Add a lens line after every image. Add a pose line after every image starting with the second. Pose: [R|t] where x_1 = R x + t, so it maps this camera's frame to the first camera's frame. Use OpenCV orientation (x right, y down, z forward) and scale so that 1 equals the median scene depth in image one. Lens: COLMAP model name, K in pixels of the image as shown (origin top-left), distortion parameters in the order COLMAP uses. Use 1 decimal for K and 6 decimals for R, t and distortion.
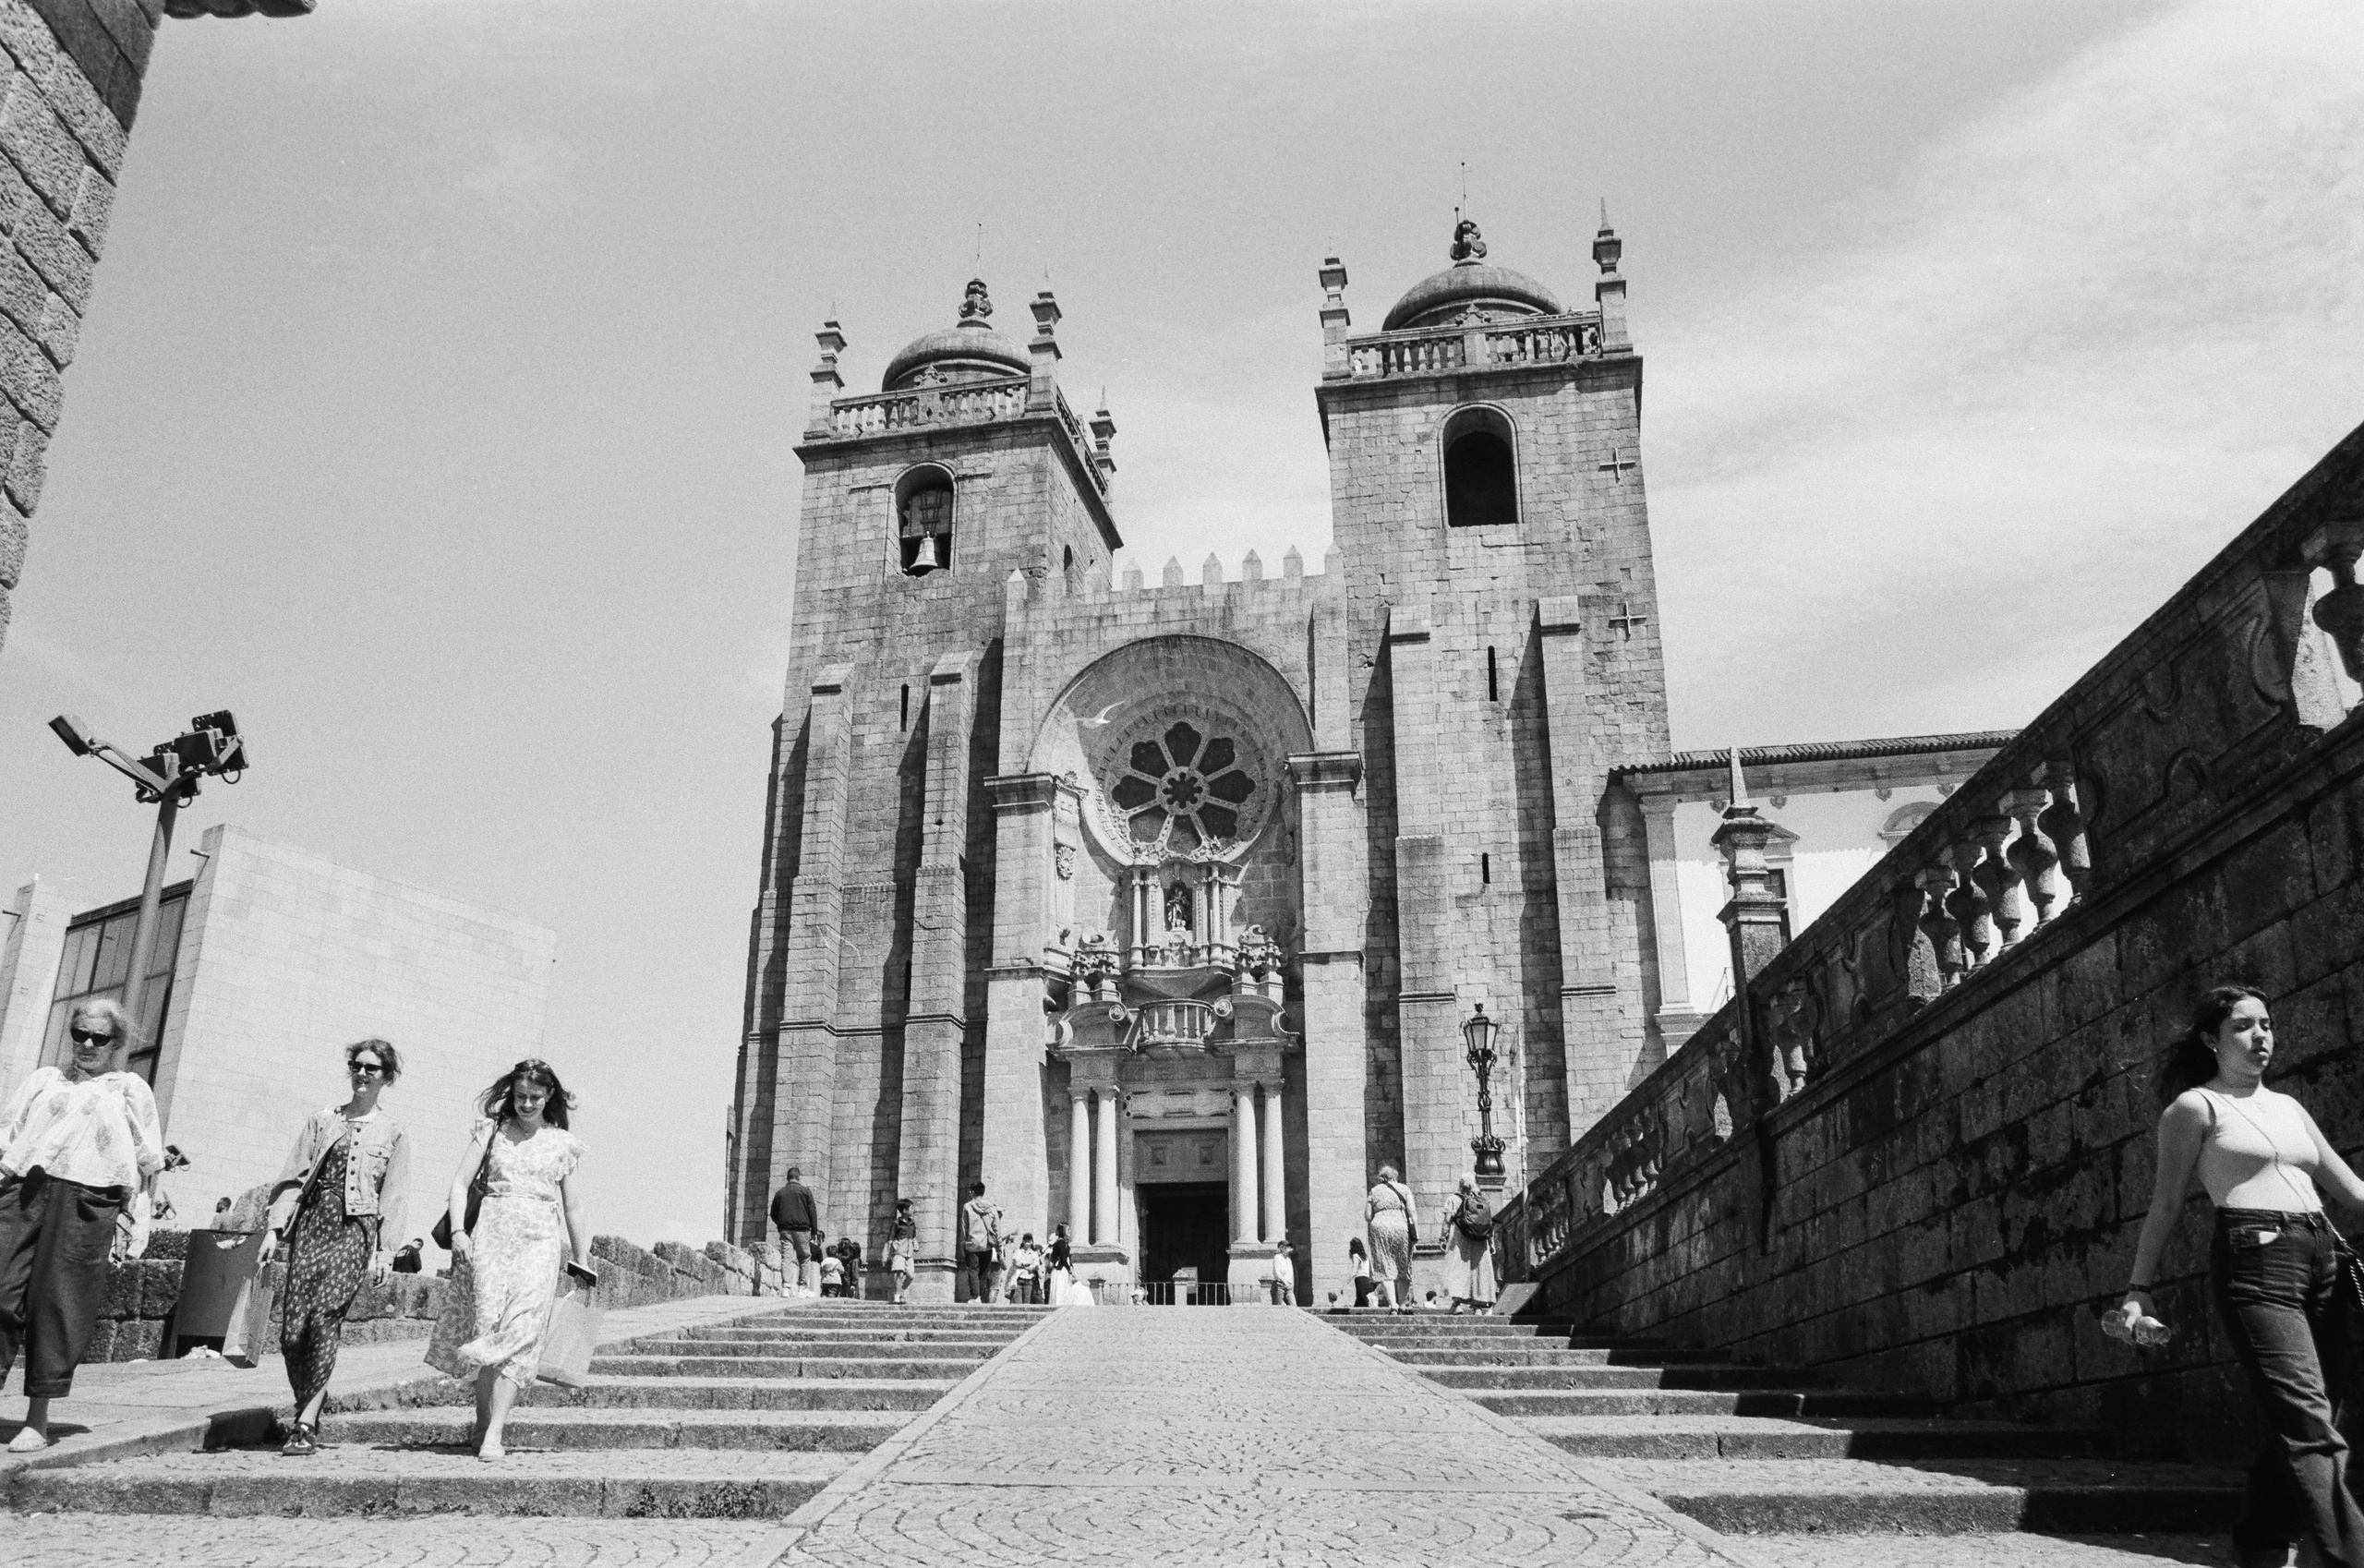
lens RADIAL K [[1910.2, 0, 1182.2], [0, 1910.2, 836.4], [0, 0, 1]] dist [-0.062725, 0.051754]
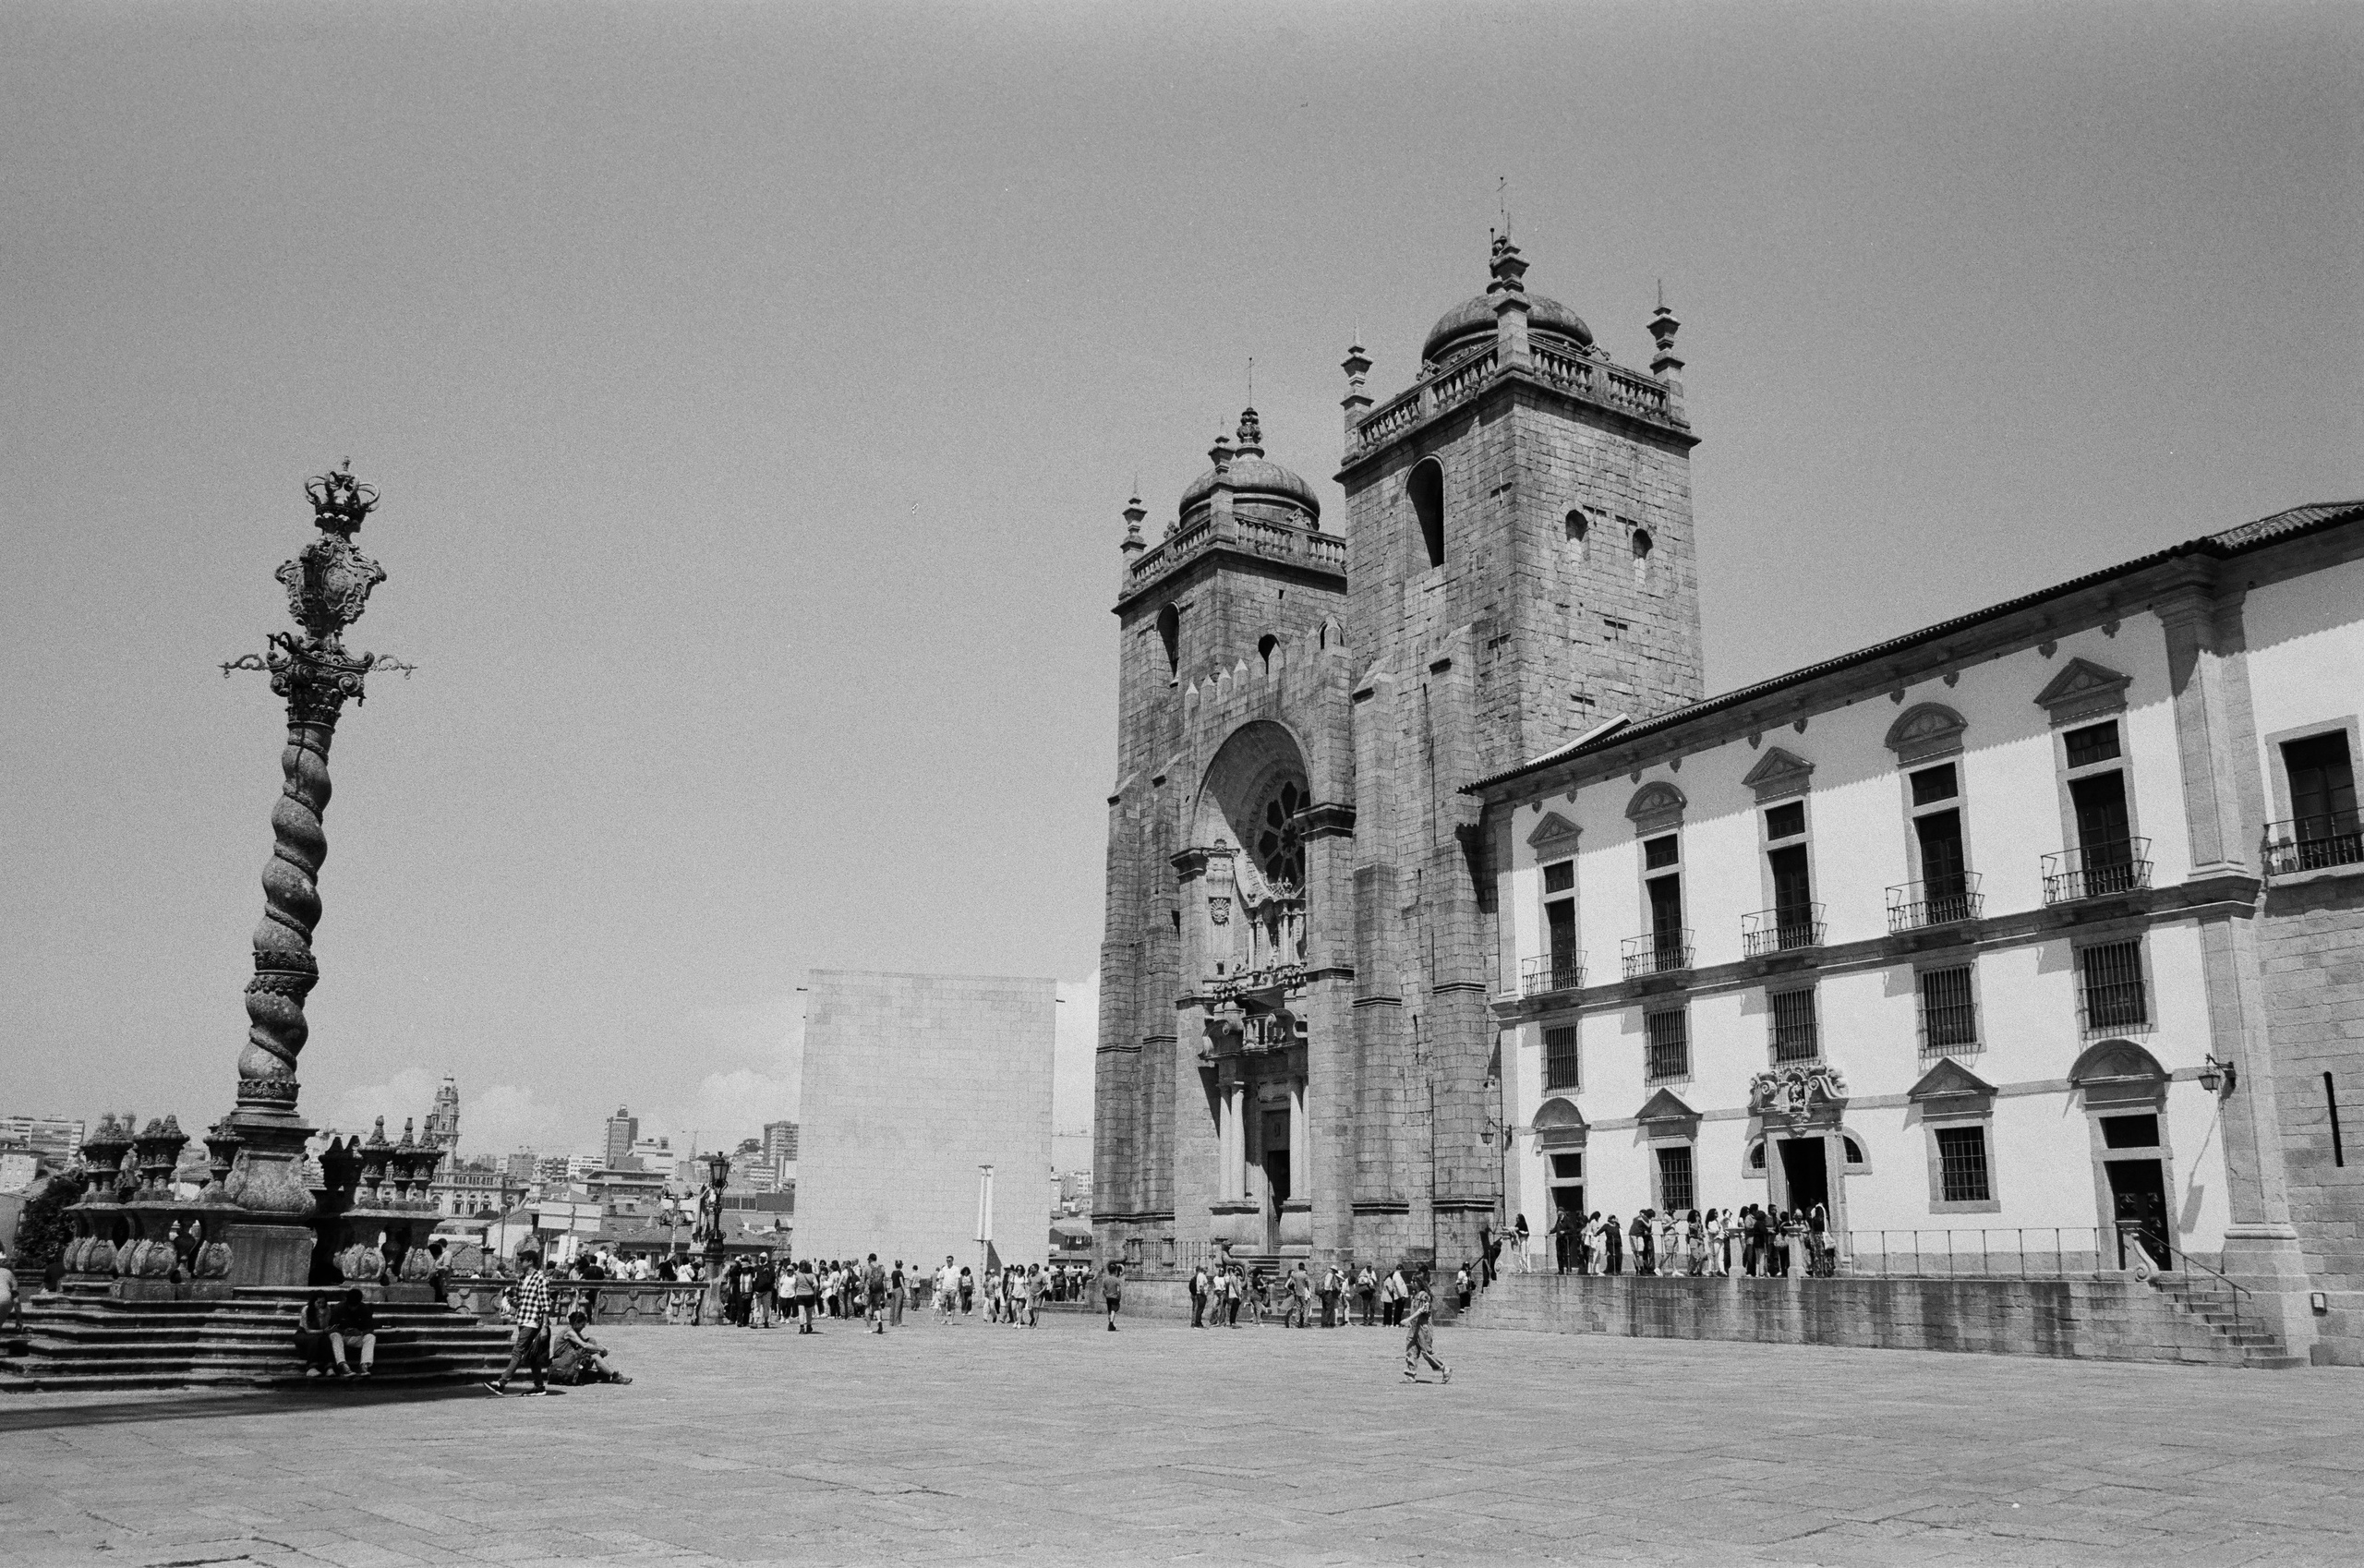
lens RADIAL K [[1898.1, 0, 1185.5], [0, 1898.1, 755.5], [0, 0, 1]] dist [-0.067791, 0.065522]
pose [[0.665213, -0.186439, -0.723002, 0.871450], [0.247580, 0.968618, -0.021985, -0.065884], [0.704411, -0.164376, 0.690496, 0.085432]]
